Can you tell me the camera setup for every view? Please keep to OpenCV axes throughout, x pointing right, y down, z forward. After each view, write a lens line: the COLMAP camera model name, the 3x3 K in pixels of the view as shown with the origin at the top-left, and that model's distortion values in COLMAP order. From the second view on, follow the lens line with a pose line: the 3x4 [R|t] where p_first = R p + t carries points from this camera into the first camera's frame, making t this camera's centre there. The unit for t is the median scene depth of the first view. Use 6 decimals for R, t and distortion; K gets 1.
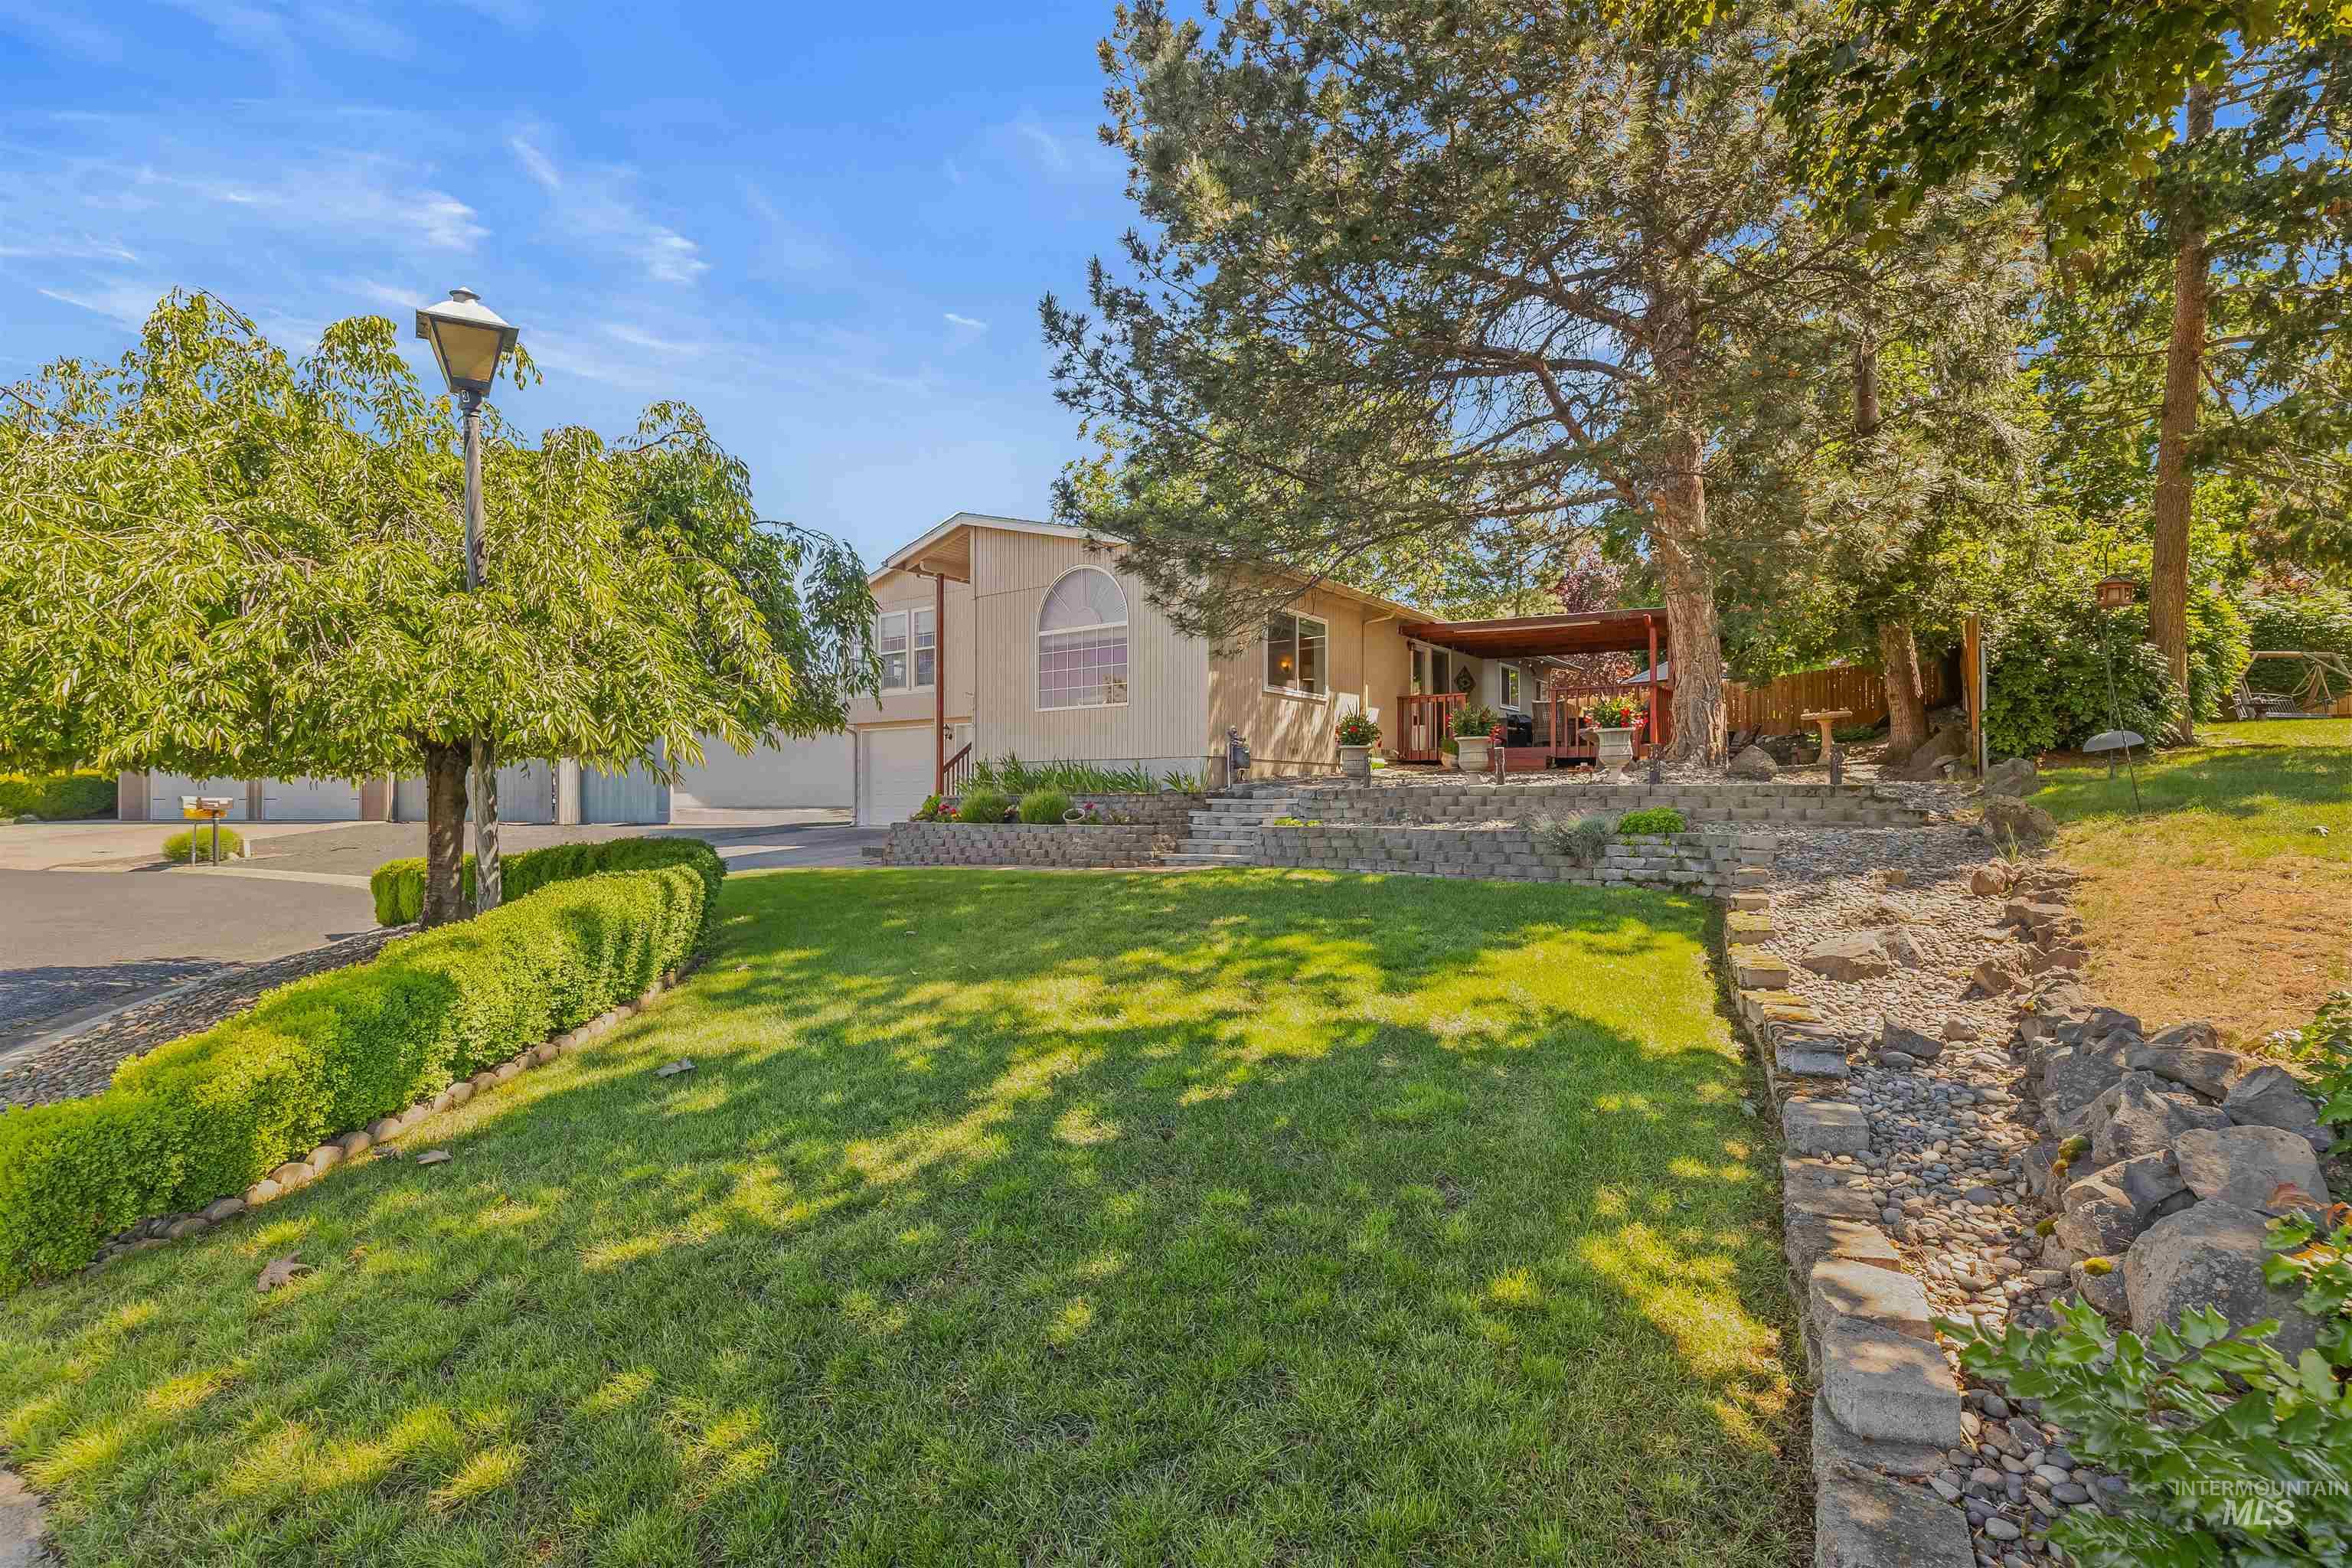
lens RADIAL K [[1079.1, 0, 1175.3], [0, 1079.1, 792.4], [0, 0, 1]] dist [-0.005325, 0.000853]
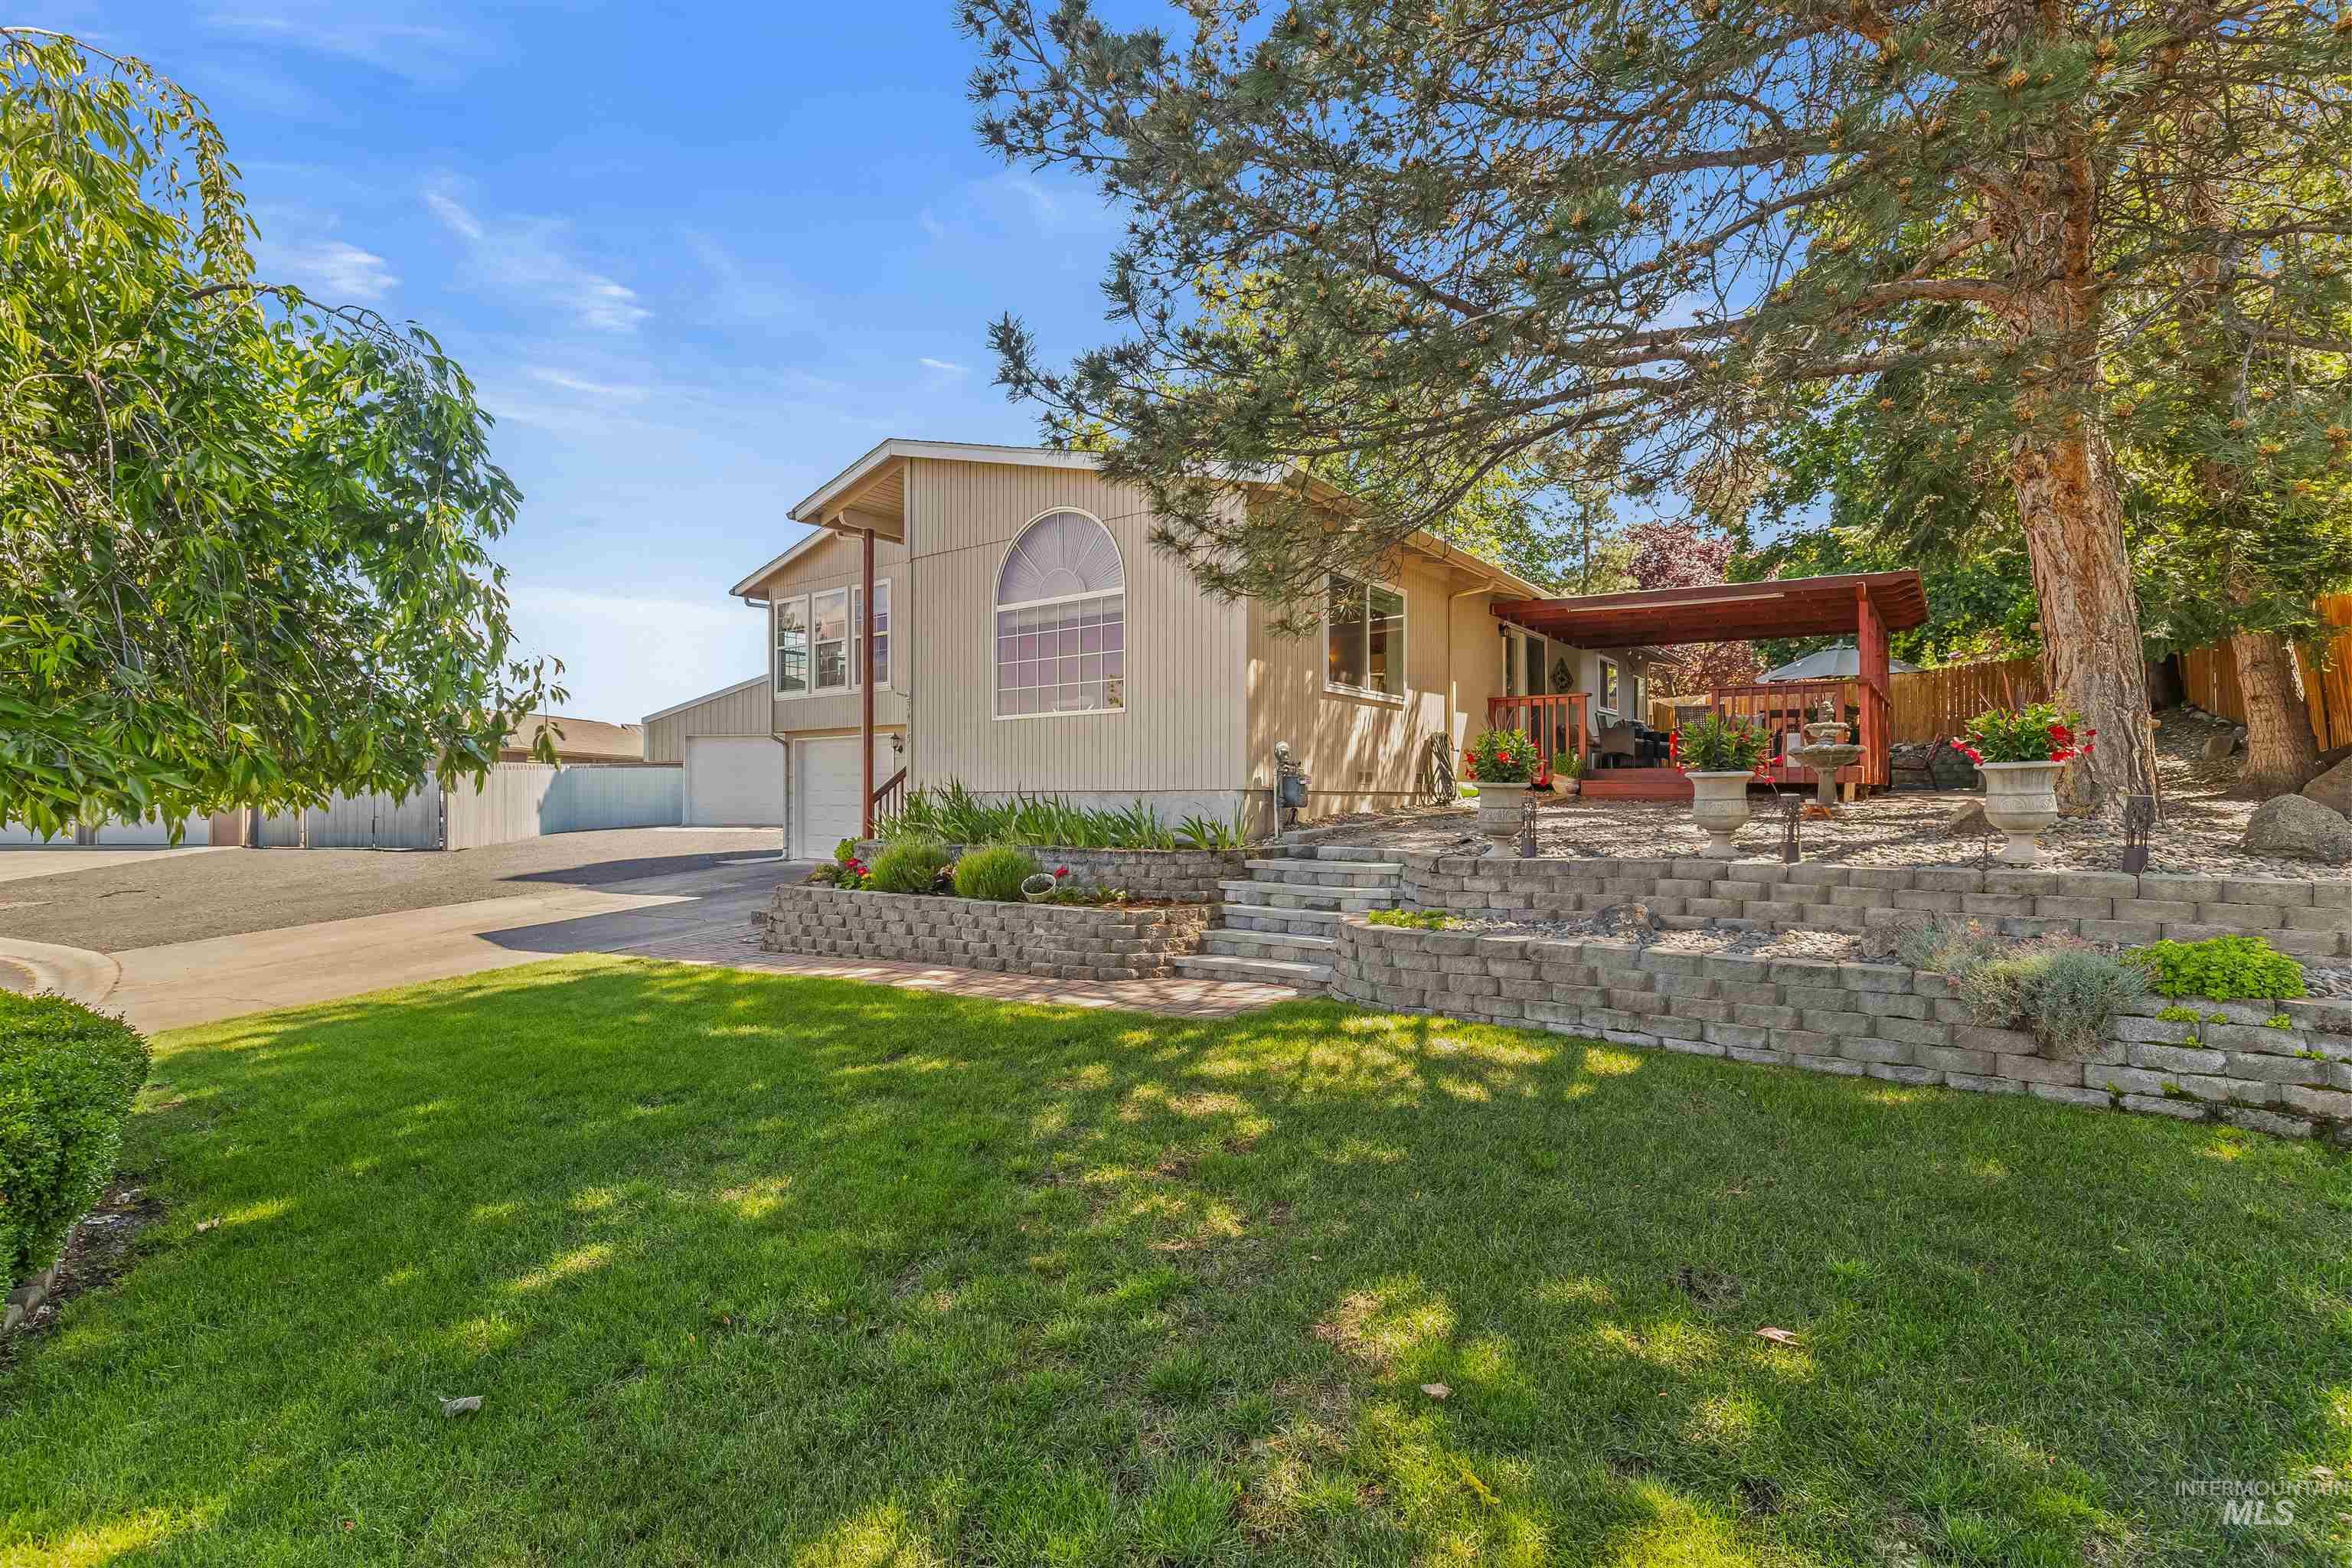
lens RADIAL K [[1079.1, 0, 1176.5], [0, 1079.1, 781.3], [0, 0, 1]] dist [-0.005325, 0.000853]
pose [[0.999997, -0.000704, -0.002438, -0.010075], [0.000685, 0.999970, -0.007765, -0.033221], [0.002444, 0.007763, 0.999967, 0.334594]]
